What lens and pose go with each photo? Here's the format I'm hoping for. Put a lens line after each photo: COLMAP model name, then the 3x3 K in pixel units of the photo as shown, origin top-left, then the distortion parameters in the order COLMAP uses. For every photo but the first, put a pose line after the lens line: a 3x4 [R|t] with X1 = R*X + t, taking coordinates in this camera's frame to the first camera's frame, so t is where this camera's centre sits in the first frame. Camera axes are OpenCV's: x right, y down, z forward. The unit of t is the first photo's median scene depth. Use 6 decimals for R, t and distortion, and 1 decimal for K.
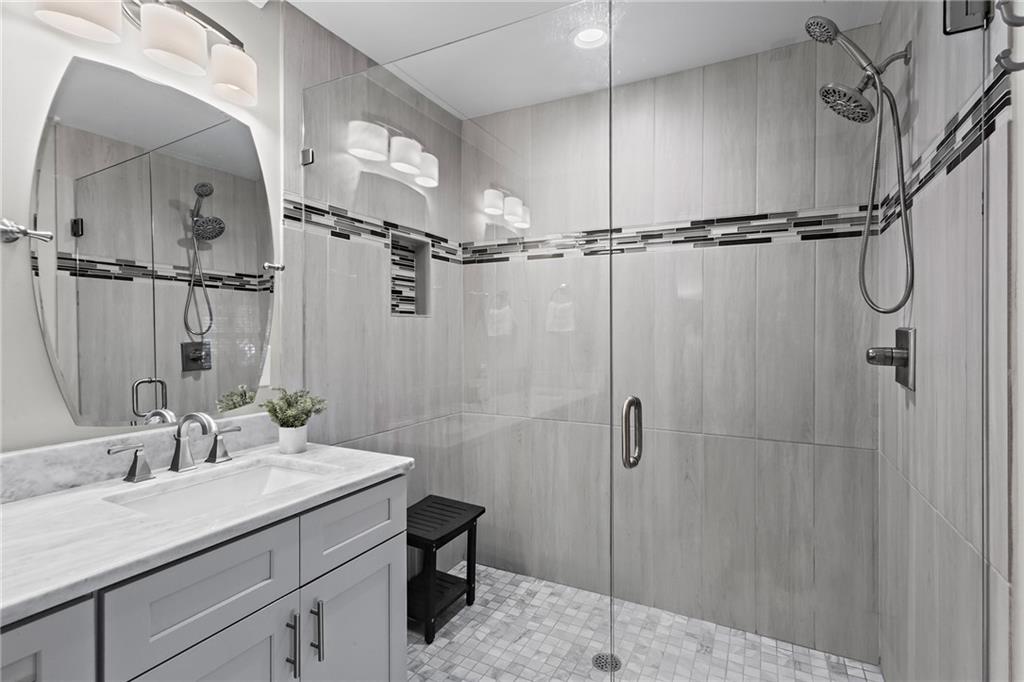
lens RADIAL K [[500.5, 0, 504.9], [0, 500.5, 340.5], [0, 0, 1]] dist [0.001092, -0.000353]
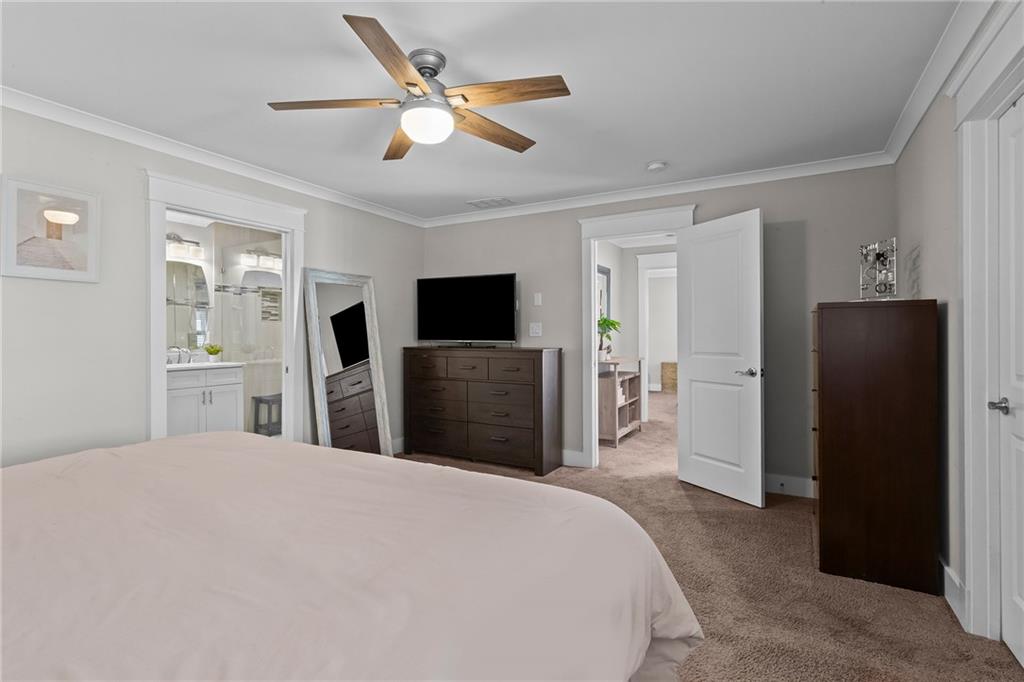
lens RADIAL K [[500.5, 0, 514.9], [0, 500.5, 338.0], [0, 0, 1]] dist [0.001092, -0.000353]
pose [[0.999689, -0.005773, -0.024267, 1.232541], [0.005723, 0.999981, -0.002094, 0.053177], [0.024279, 0.001954, 0.999703, -1.698673]]
